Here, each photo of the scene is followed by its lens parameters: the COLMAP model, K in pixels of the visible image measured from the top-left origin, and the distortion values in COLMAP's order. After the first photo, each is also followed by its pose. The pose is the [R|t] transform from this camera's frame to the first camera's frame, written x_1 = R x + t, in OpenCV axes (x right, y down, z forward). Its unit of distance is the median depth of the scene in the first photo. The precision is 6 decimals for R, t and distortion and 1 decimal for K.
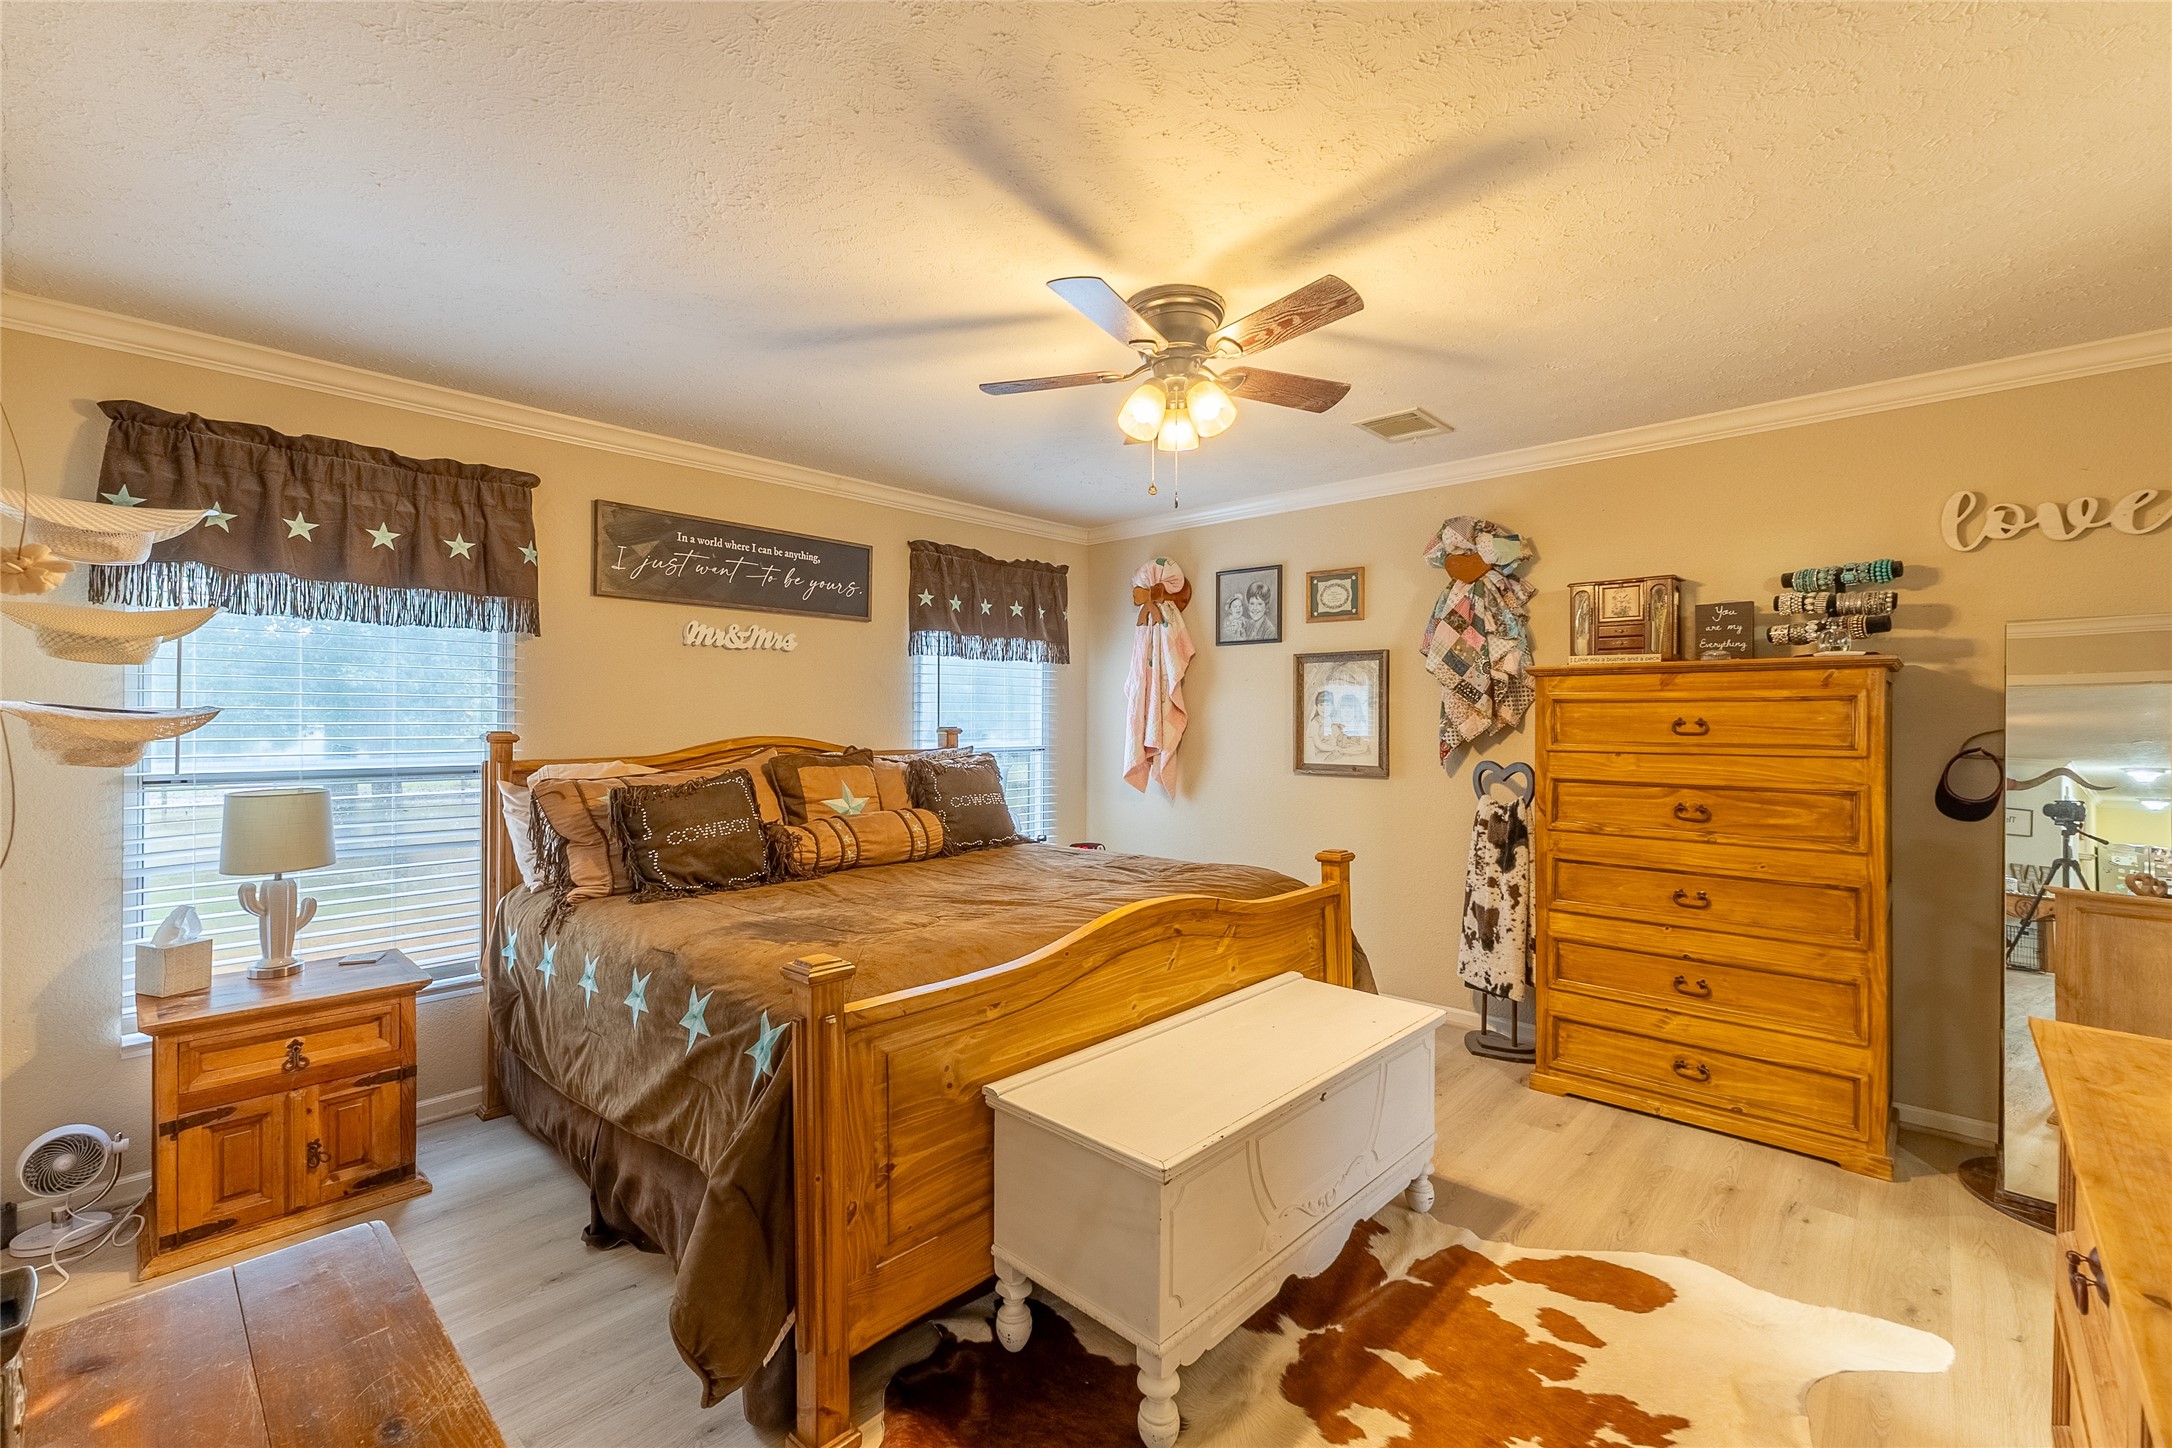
lens RADIAL K [[927.0, 0, 1084.6], [0, 927.0, 718.3], [0, 0, 1]] dist [0.003450, 0.000332]
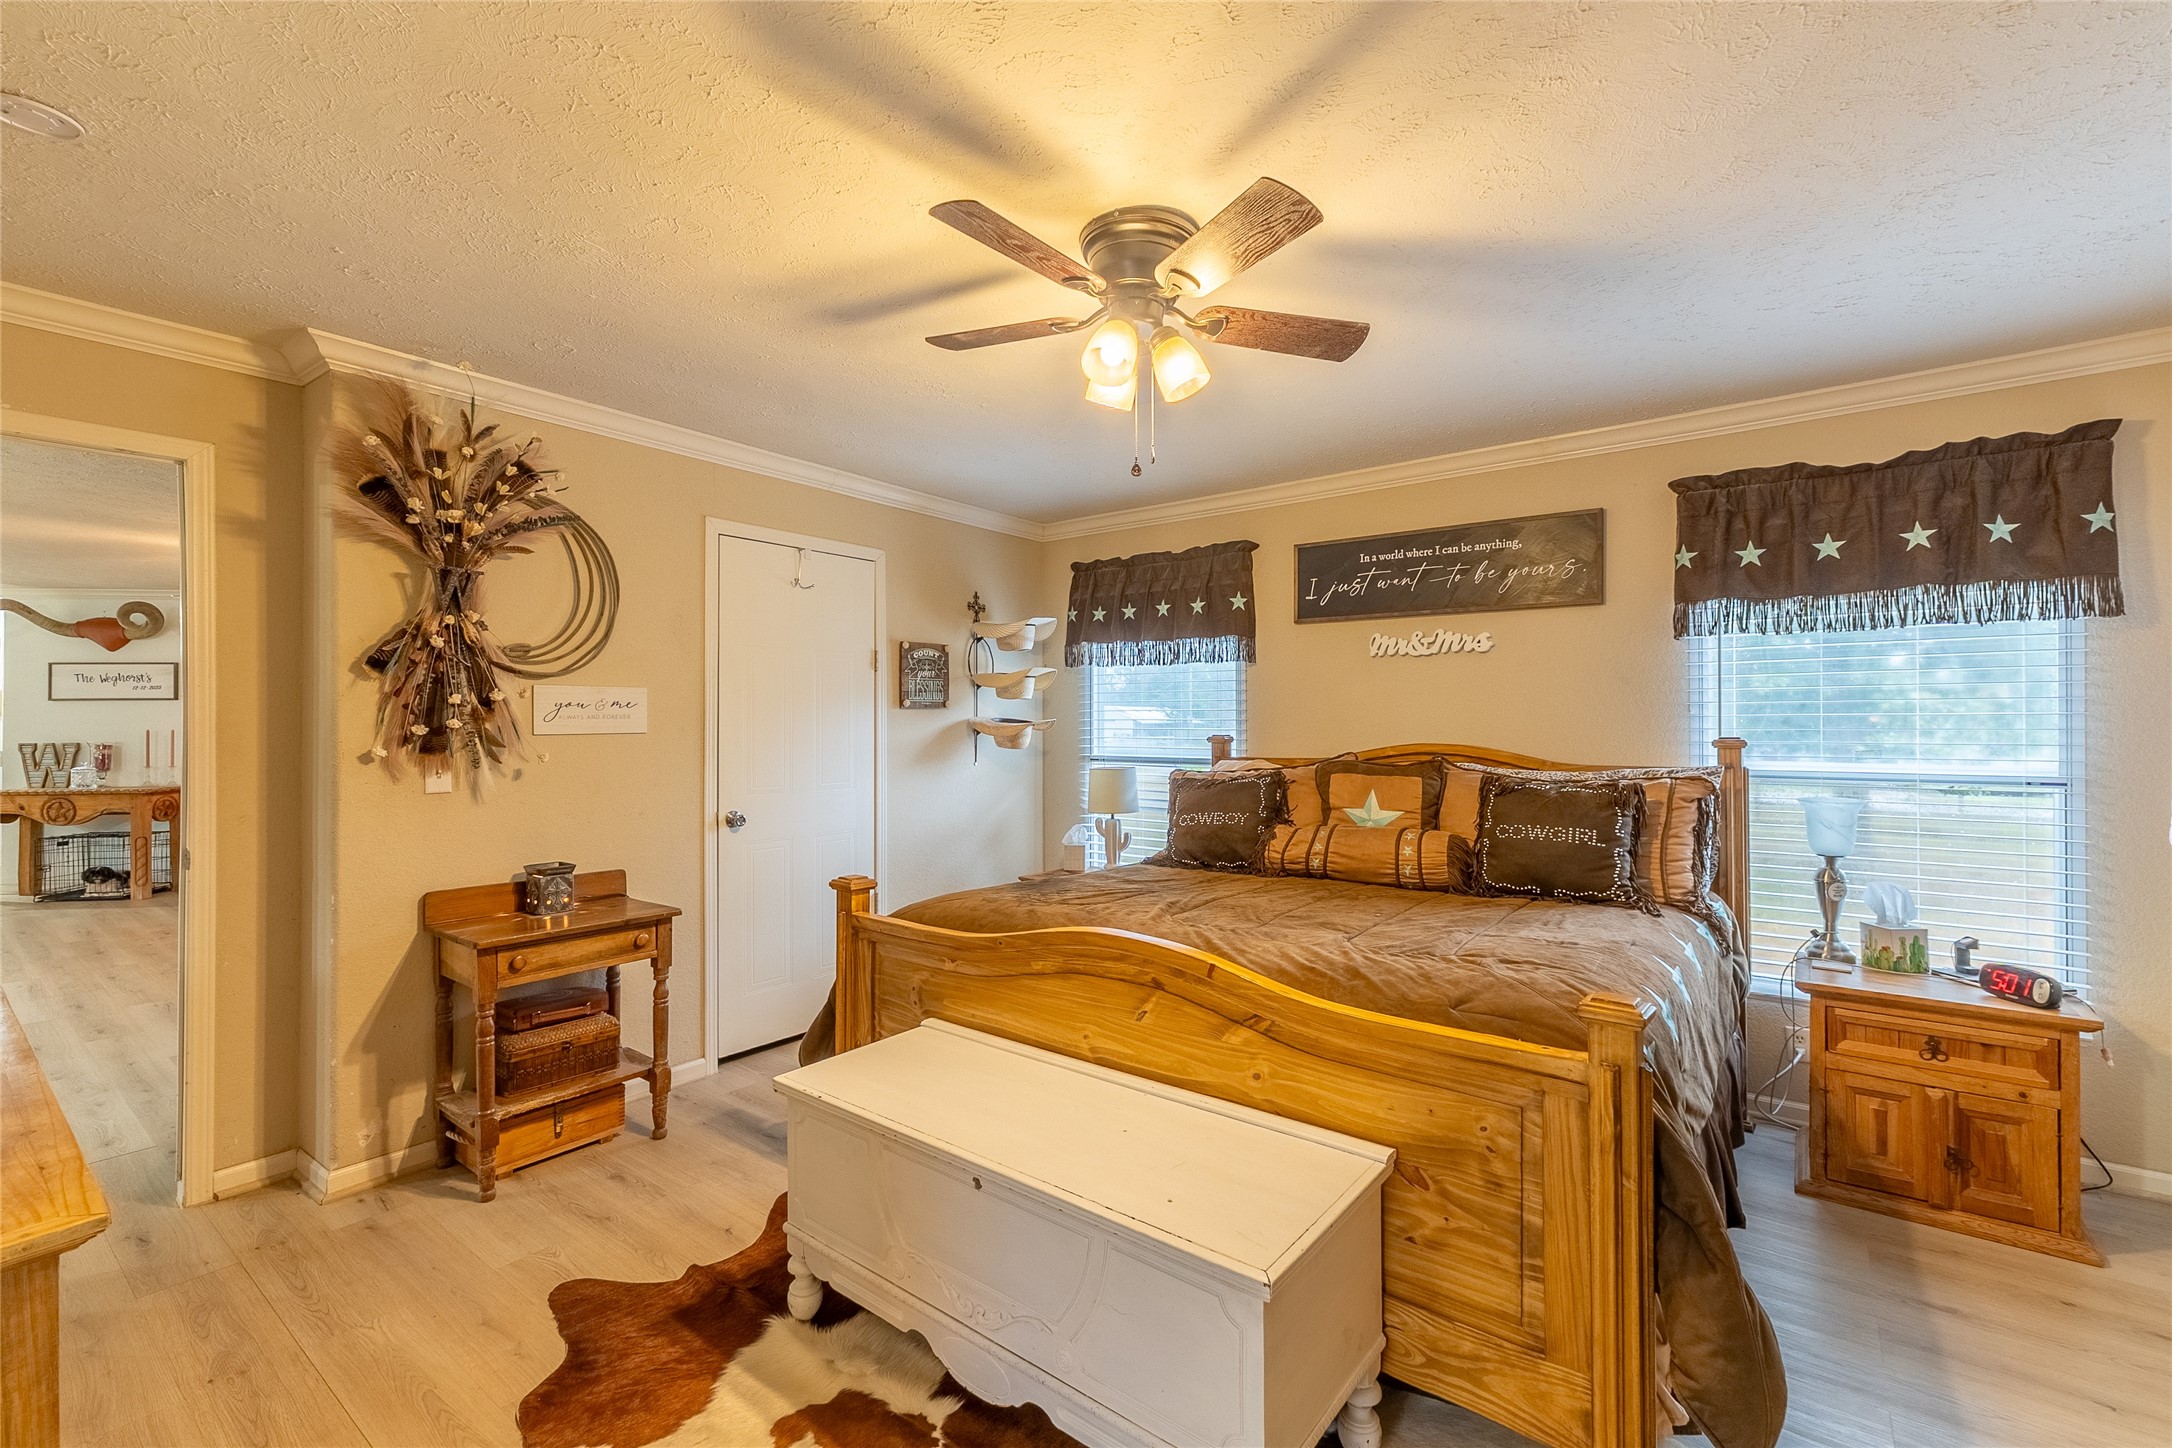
lens RADIAL K [[927.0, 0, 1084.6], [0, 927.0, 718.3], [0, 0, 1]] dist [0.003450, 0.000332]
pose [[0.093454, -0.007102, -0.995598, 0.618651], [0.000559, 0.999975, -0.007080, -0.000324], [0.995623, 0.000106, 0.093455, 0.576613]]
